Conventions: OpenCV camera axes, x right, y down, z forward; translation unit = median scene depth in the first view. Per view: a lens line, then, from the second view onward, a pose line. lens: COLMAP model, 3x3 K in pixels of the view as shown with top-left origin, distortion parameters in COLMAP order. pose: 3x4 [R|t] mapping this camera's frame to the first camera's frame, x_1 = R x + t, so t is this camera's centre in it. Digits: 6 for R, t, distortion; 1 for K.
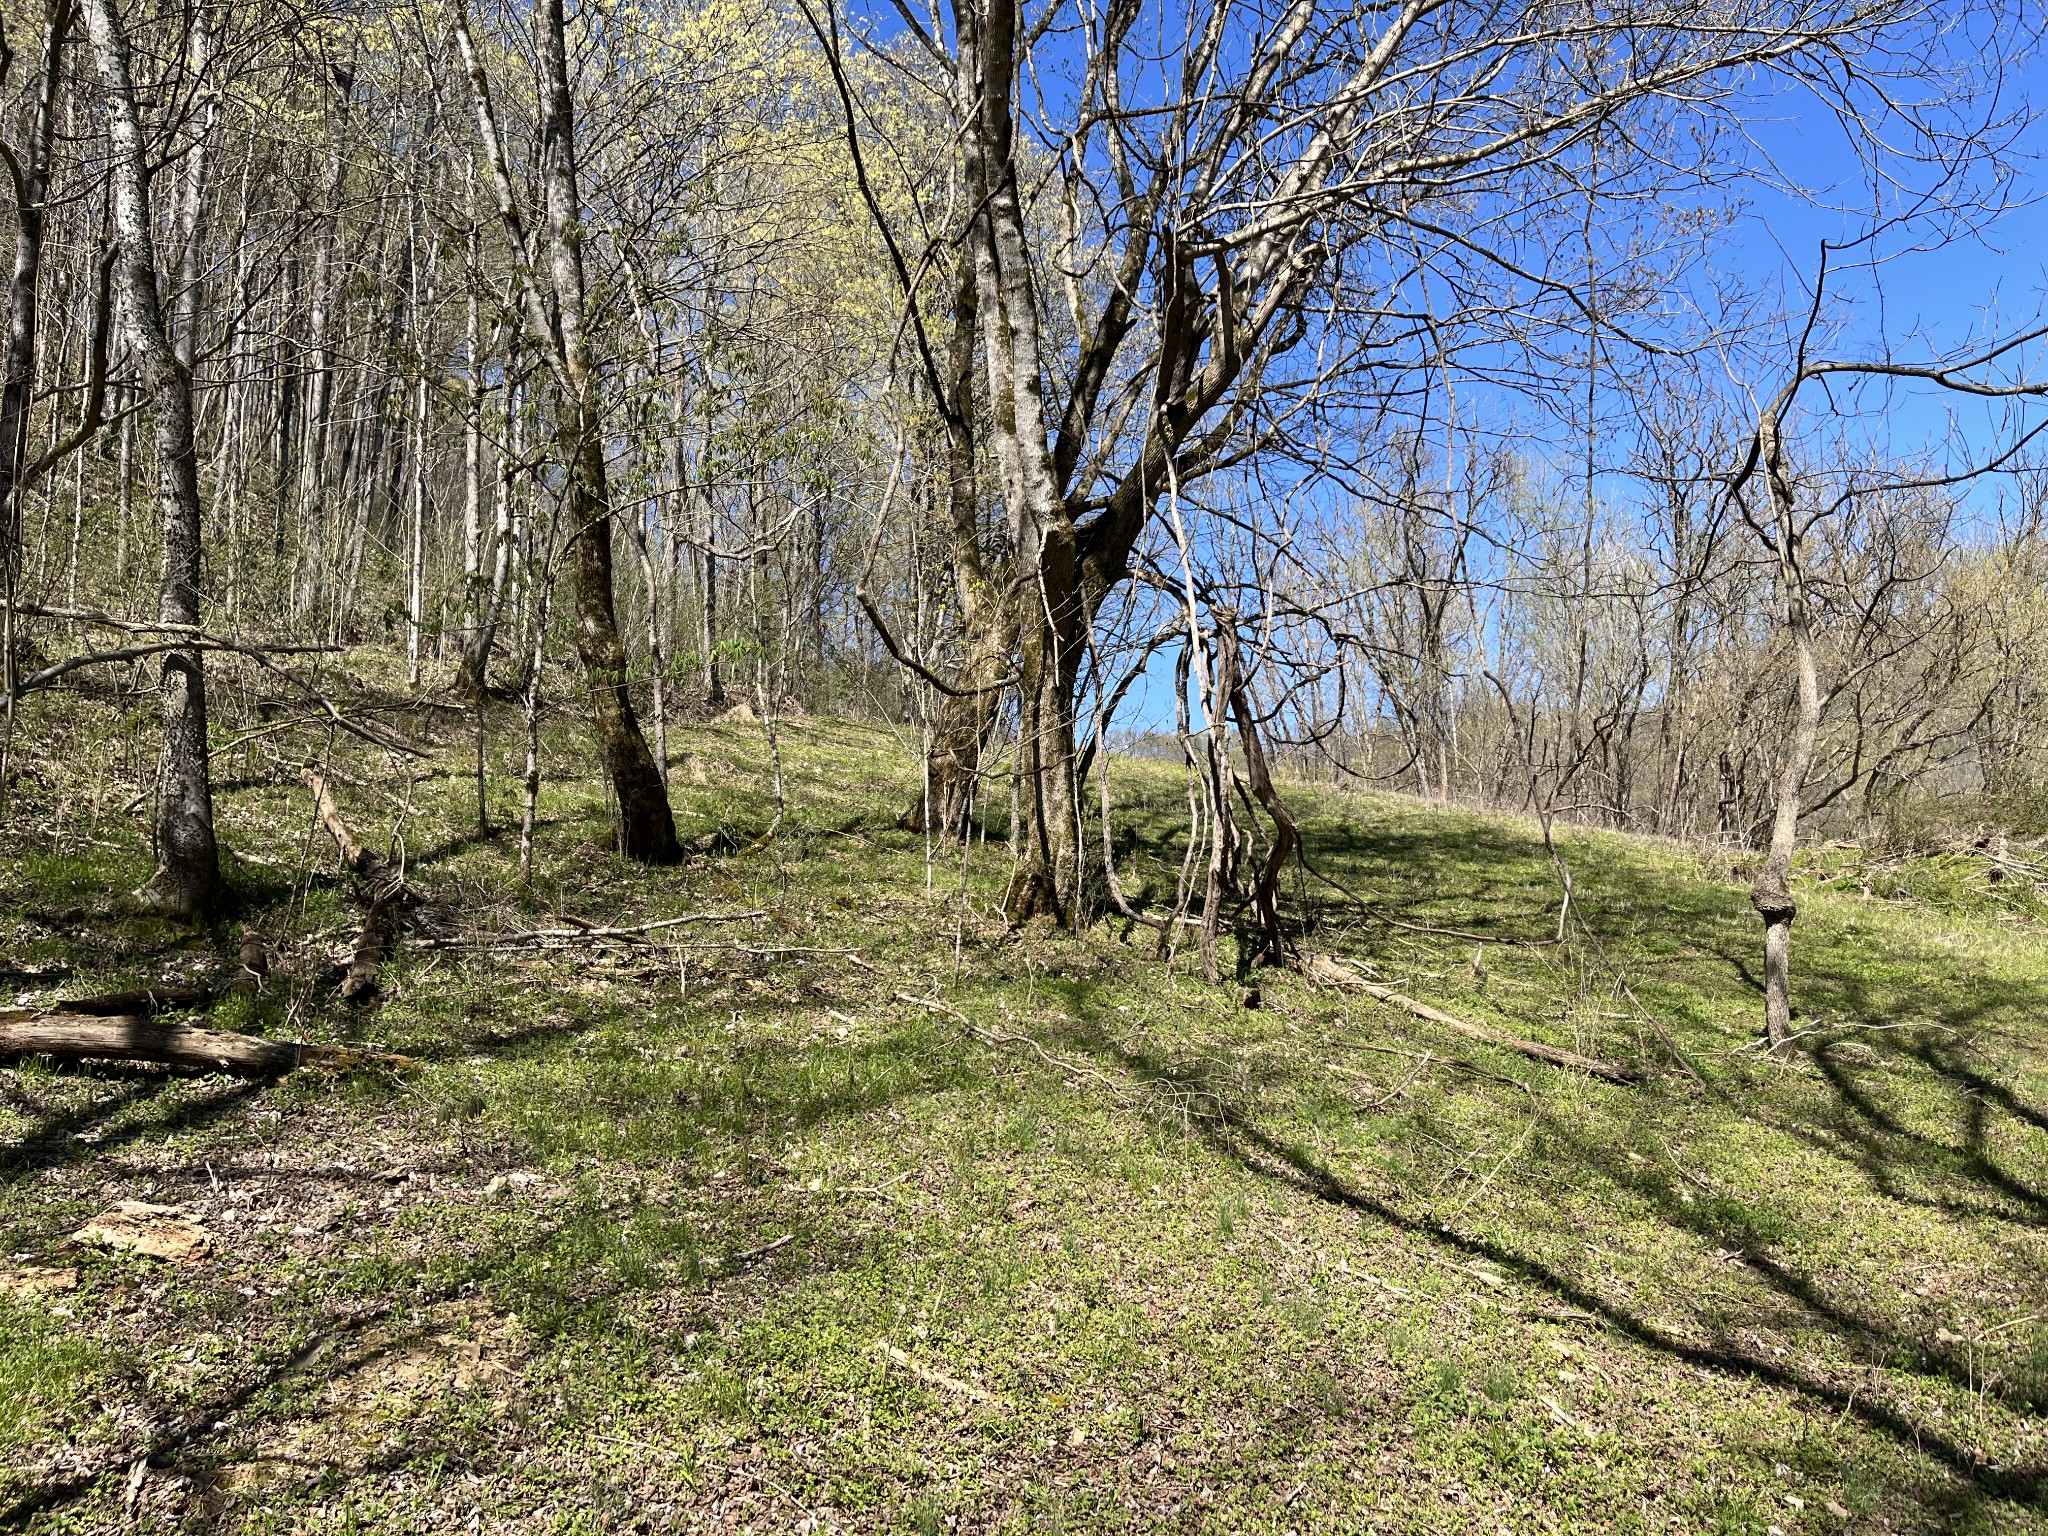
lens RADIAL K [[1556.5, 0, 998.9], [0, 1556.5, 768.1], [0, 0, 1]] dist [0.093130, -0.112216]
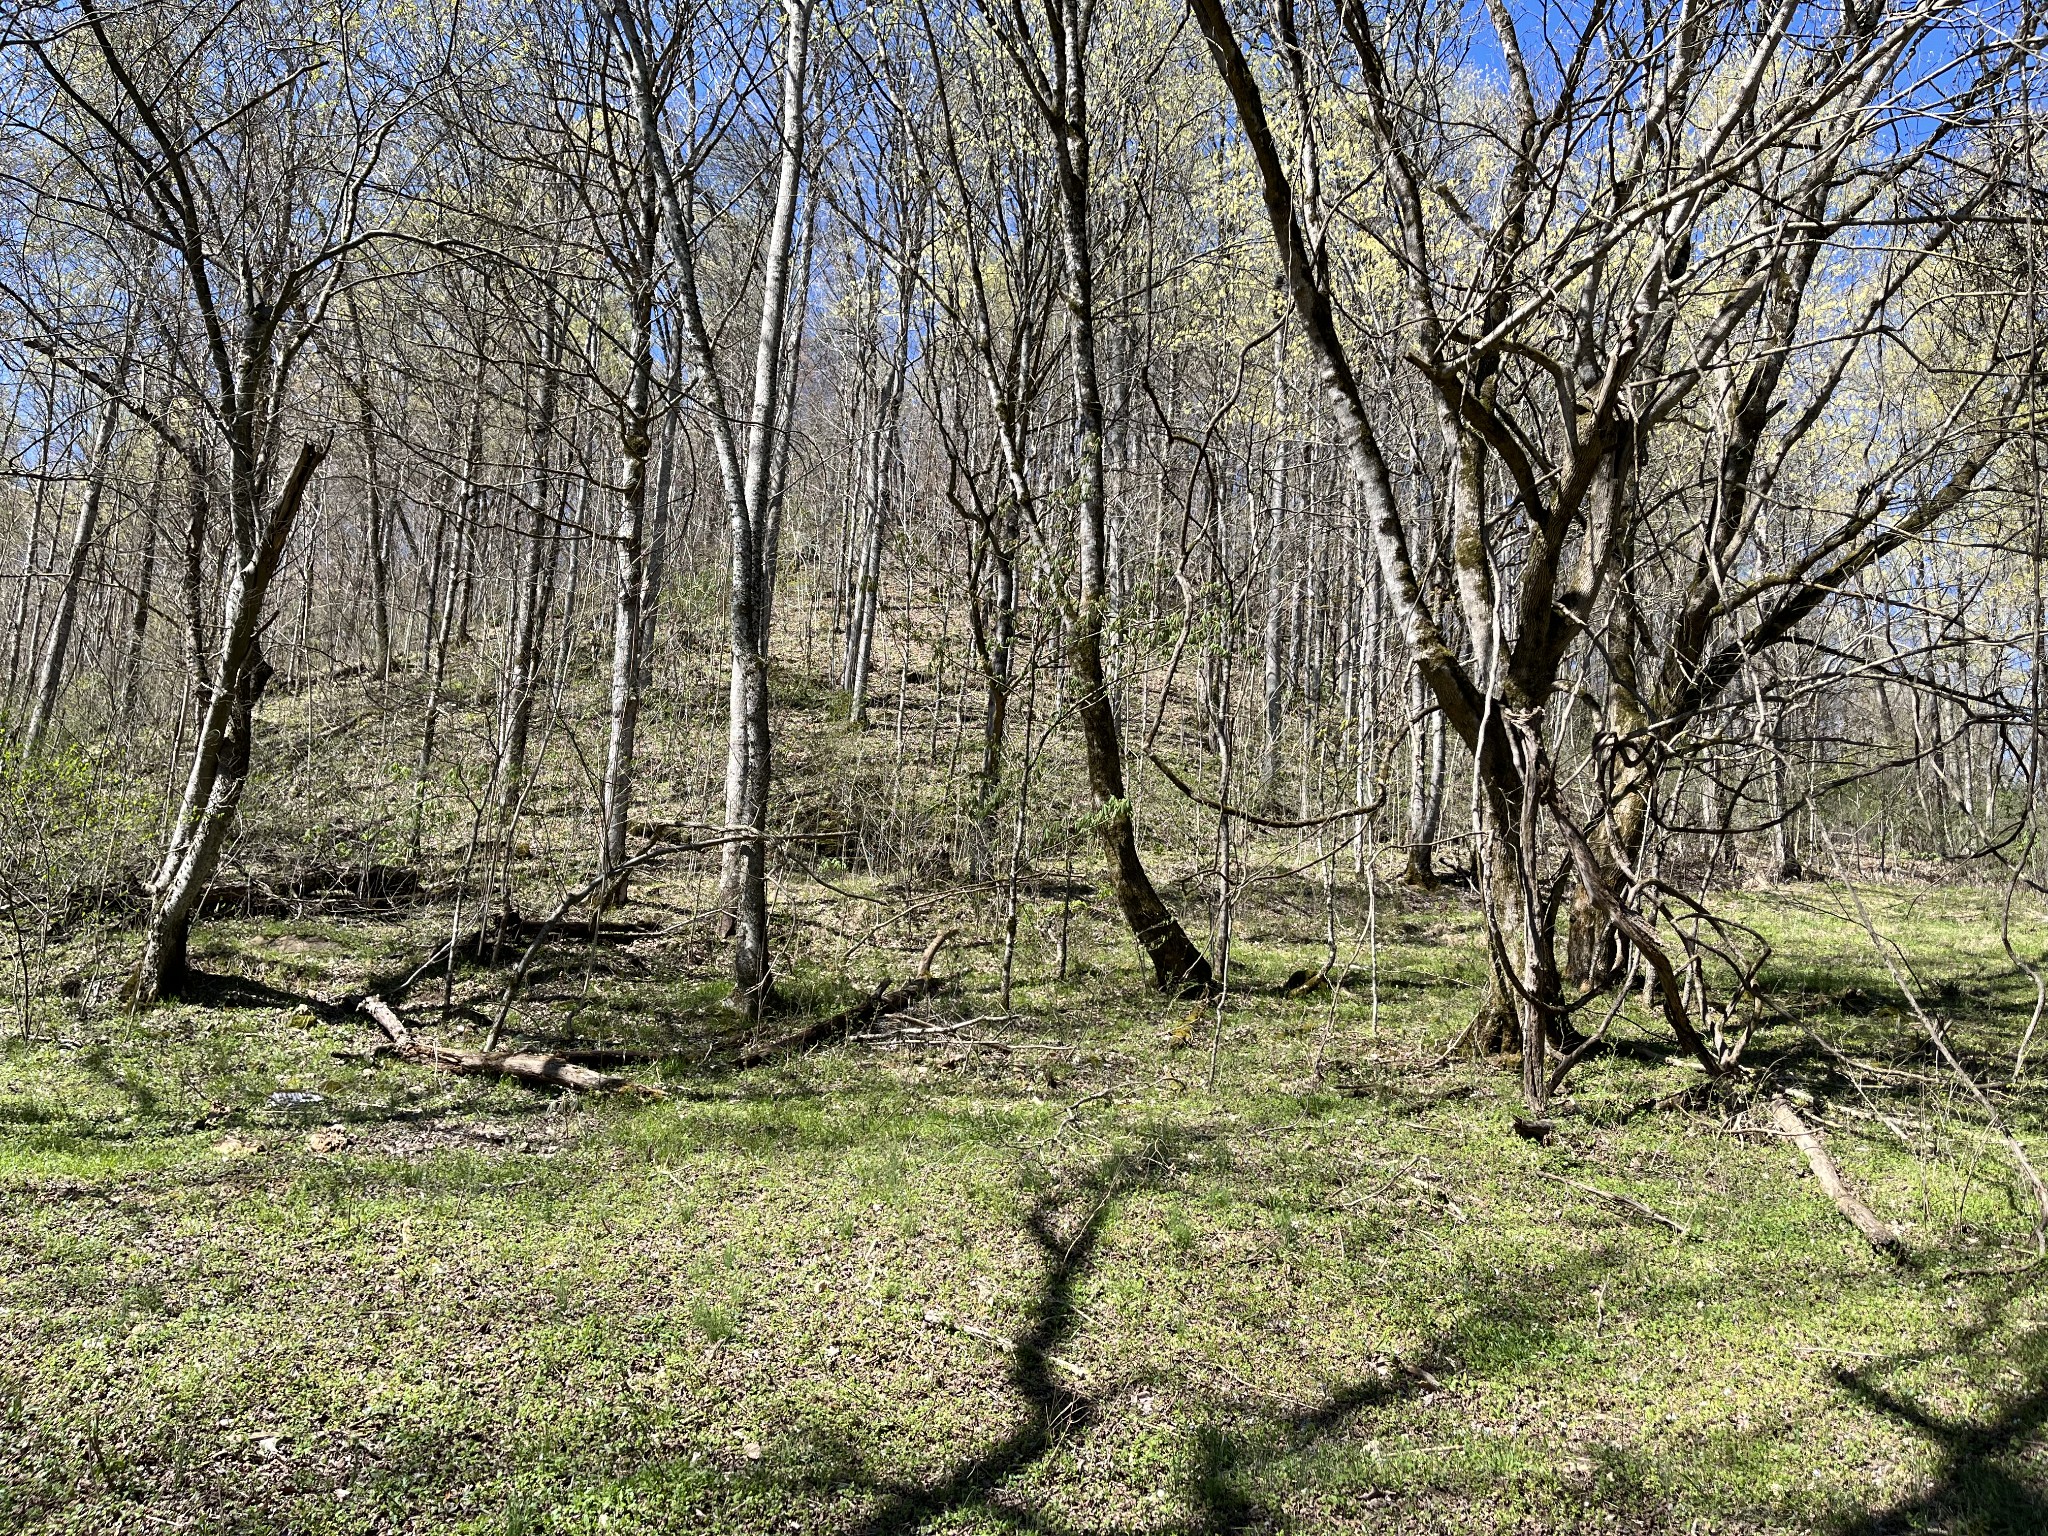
lens RADIAL K [[1556.5, 0, 998.9], [0, 1556.5, 768.1], [0, 0, 1]] dist [0.093130, -0.112216]
pose [[0.668560, -0.120115, -0.733894, 0.552768], [0.017719, 0.989162, -0.145753, 0.057562], [0.743447, 0.084440, 0.663442, 0.119223]]
